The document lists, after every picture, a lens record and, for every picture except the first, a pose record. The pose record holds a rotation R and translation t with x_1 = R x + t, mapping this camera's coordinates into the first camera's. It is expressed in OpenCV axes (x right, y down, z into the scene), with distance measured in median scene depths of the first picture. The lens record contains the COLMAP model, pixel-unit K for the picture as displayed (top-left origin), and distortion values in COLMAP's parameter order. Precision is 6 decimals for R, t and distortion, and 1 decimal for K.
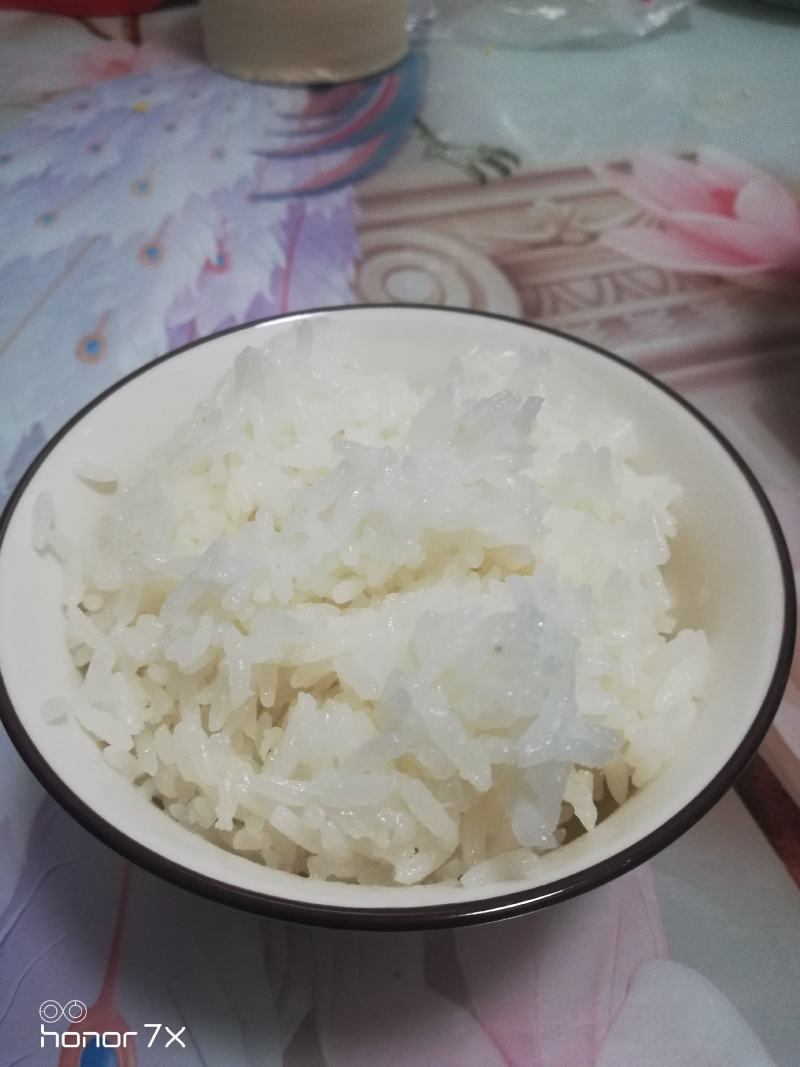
lens RADIAL K [[868.1, 0, 400.0], [0, 868.1, 534.2], [0, 0, 1]] dist [-0.003037, -0.041572]
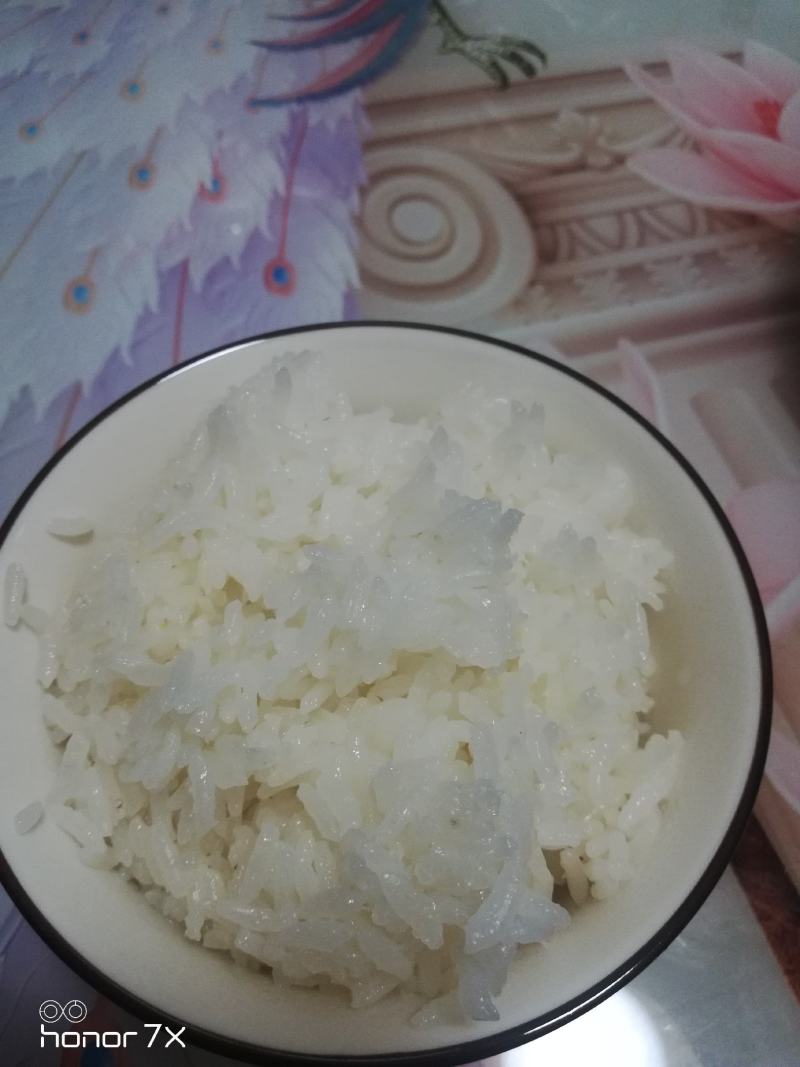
lens RADIAL K [[868.1, 0, 396.8], [0, 868.1, 534.6], [0, 0, 1]] dist [-0.003037, -0.041572]
pose [[0.999383, 0.025919, -0.023691, 0.044392], [-0.021302, 0.983843, 0.177764, -0.264075], [0.027916, -0.177150, 0.983788, 0.053063]]
